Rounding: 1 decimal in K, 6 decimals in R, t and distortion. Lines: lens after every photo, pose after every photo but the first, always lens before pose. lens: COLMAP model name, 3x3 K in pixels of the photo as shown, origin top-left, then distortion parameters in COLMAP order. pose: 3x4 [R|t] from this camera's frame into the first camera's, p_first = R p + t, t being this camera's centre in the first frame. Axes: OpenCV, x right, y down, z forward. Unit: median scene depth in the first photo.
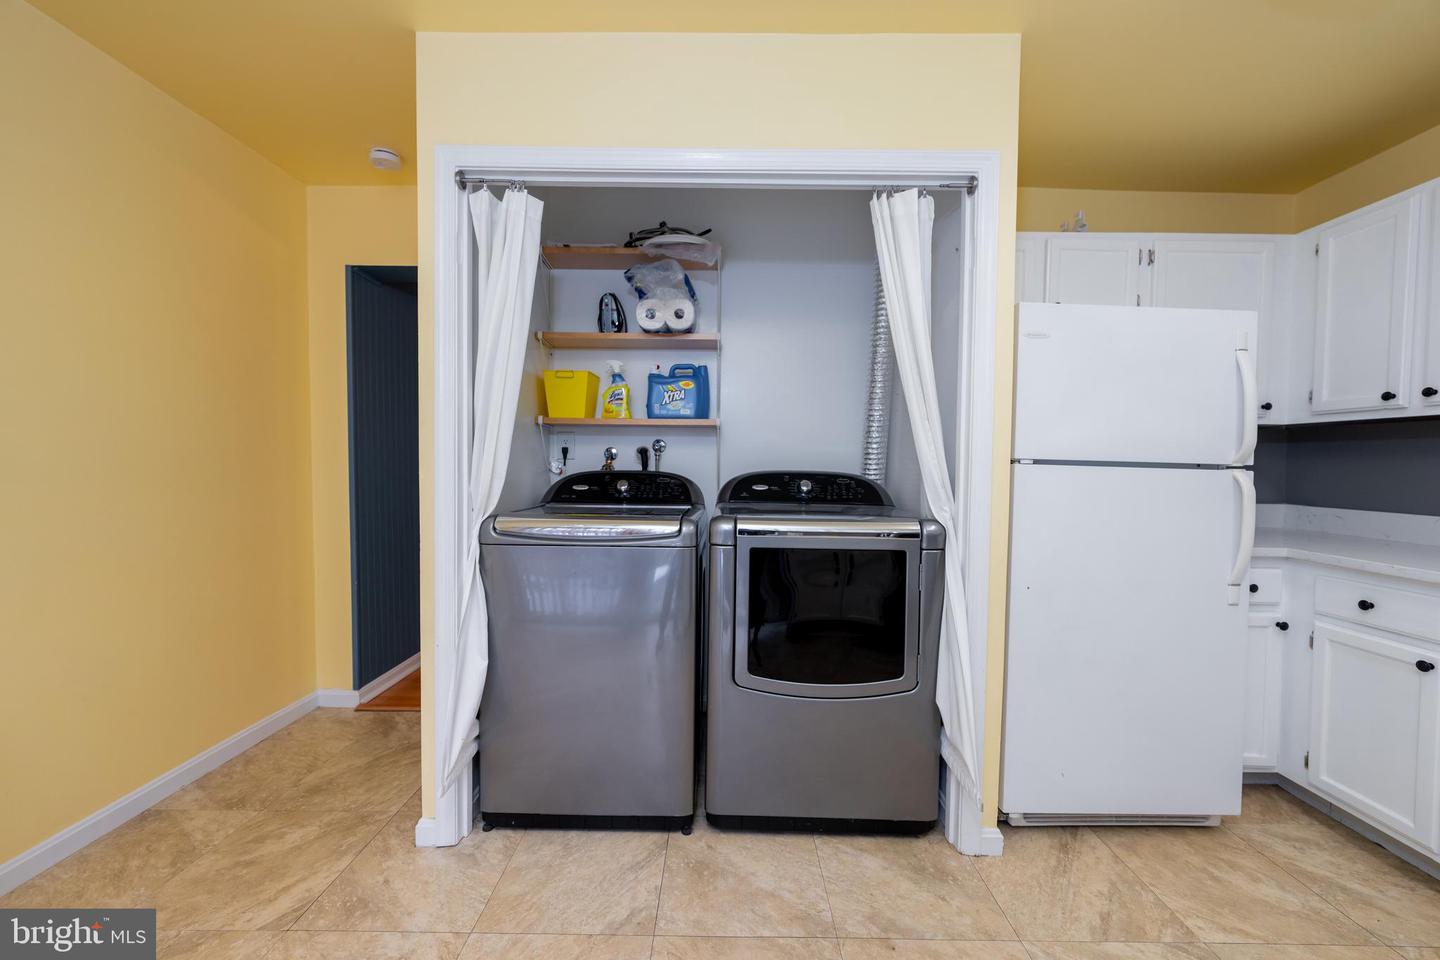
lens RADIAL K [[541.9, 0, 723.7], [0, 541.9, 479.1], [0, 0, 1]] dist [0.000262, 0.000287]
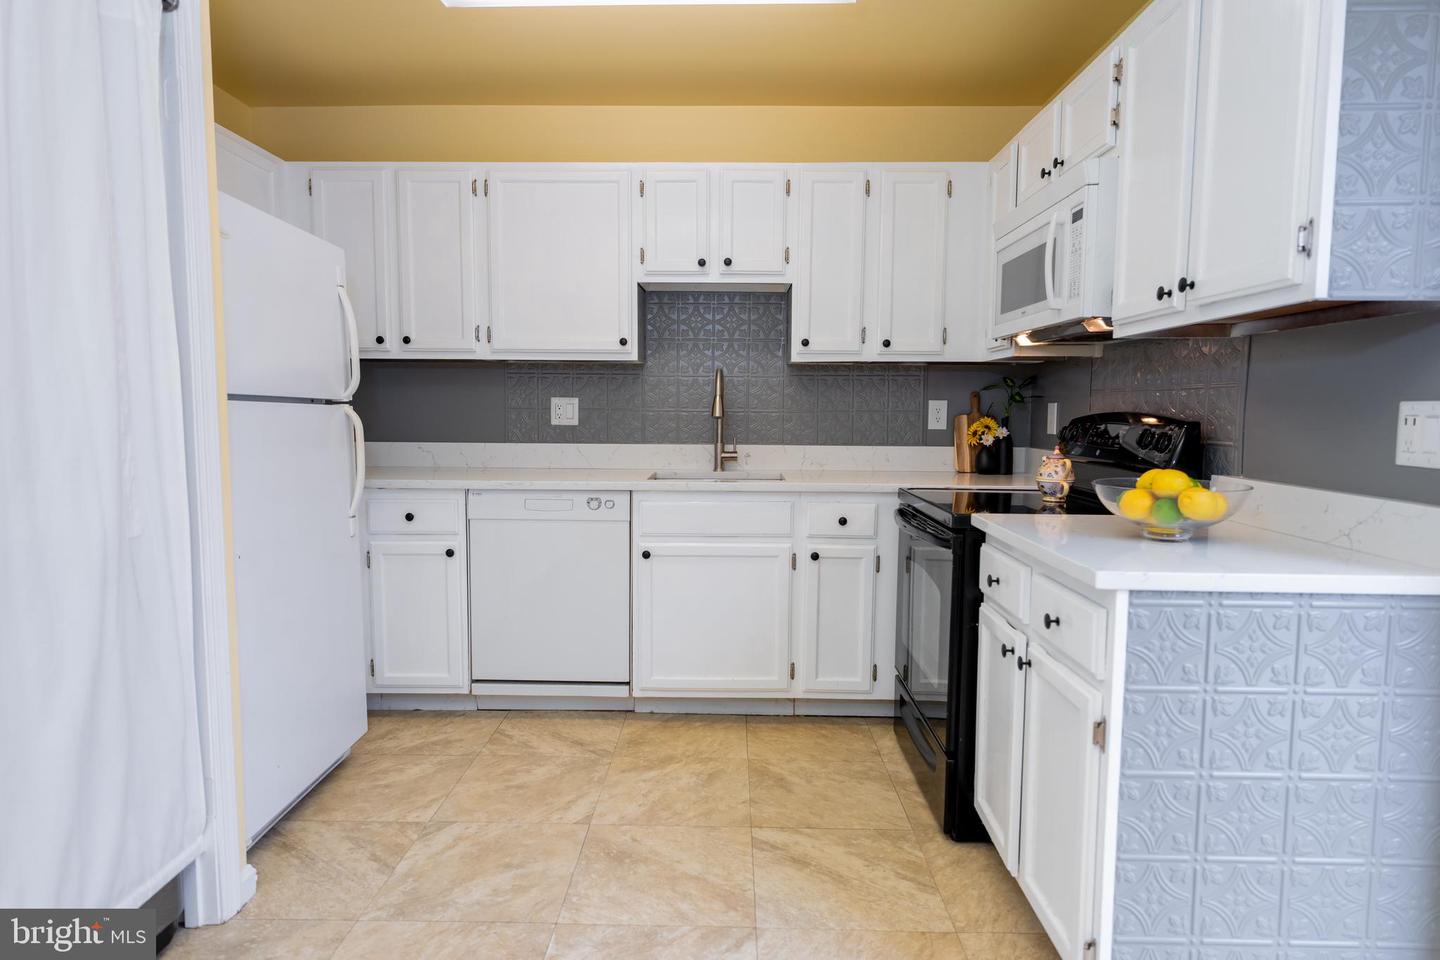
lens RADIAL K [[833.6, 0, 720.0], [0, 833.6, 480.0], [0, 0, 1]] dist [0.004092, 0.000482]
pose [[0.015849, -0.099195, 0.994942, -0.622599], [0.029363, 0.994684, 0.098701, -0.010272], [-0.999443, 0.027650, 0.018677, 0.270798]]
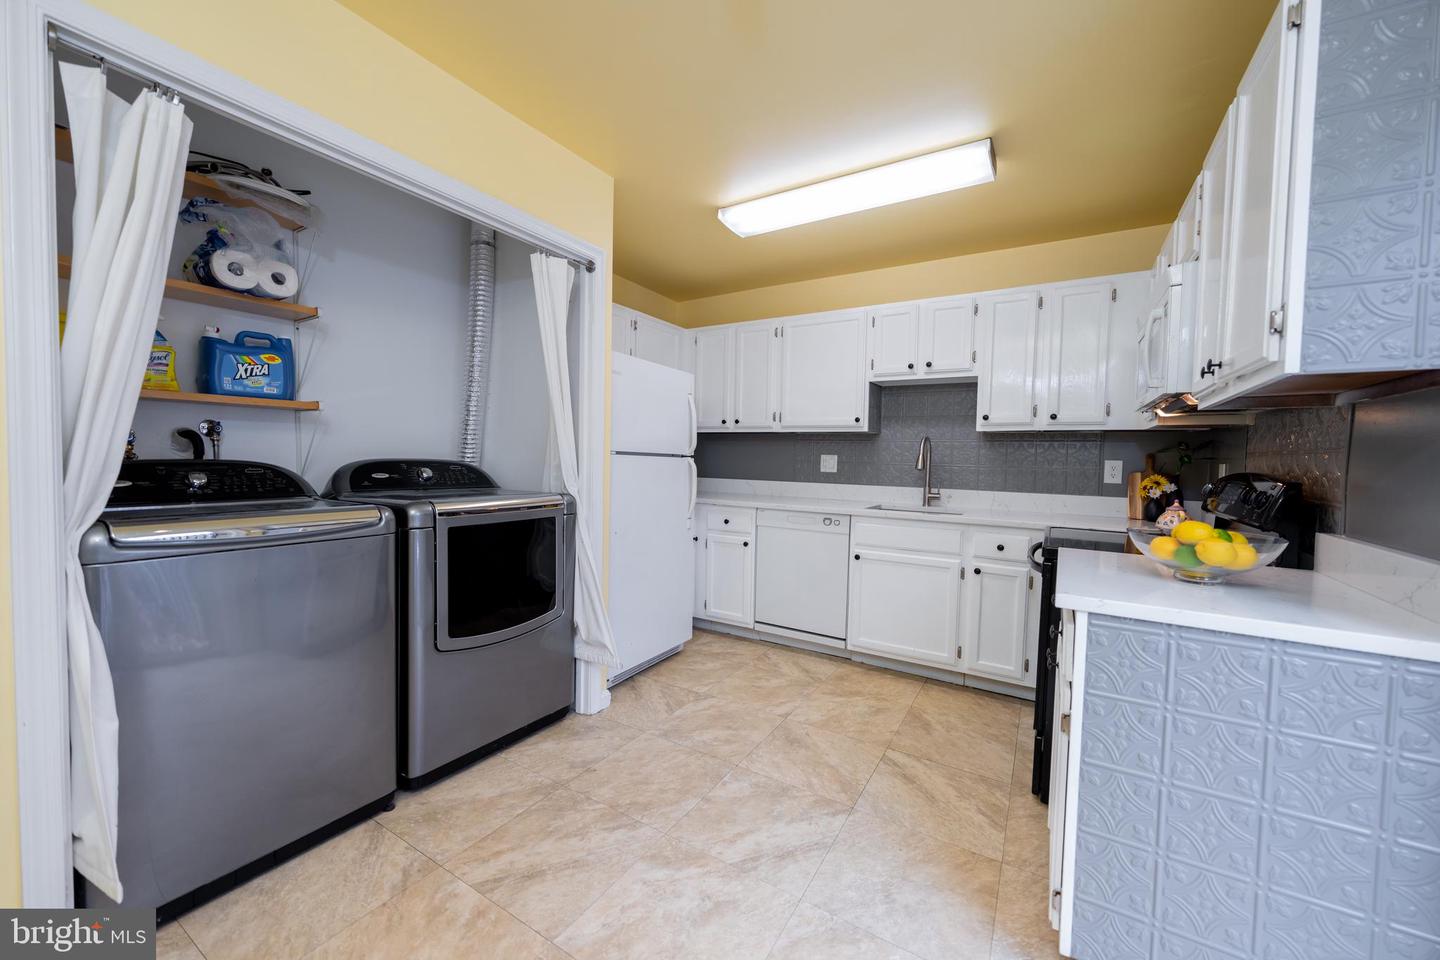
lens RADIAL K [[541.9, 0, 723.7], [0, 541.9, 479.1], [0, 0, 1]] dist [0.000262, 0.000287]
pose [[0.516028, -0.036517, 0.855793, -0.611579], [0.014816, 0.999322, 0.033707, -0.003332], [-0.856444, -0.004714, 0.516219, -0.078686]]
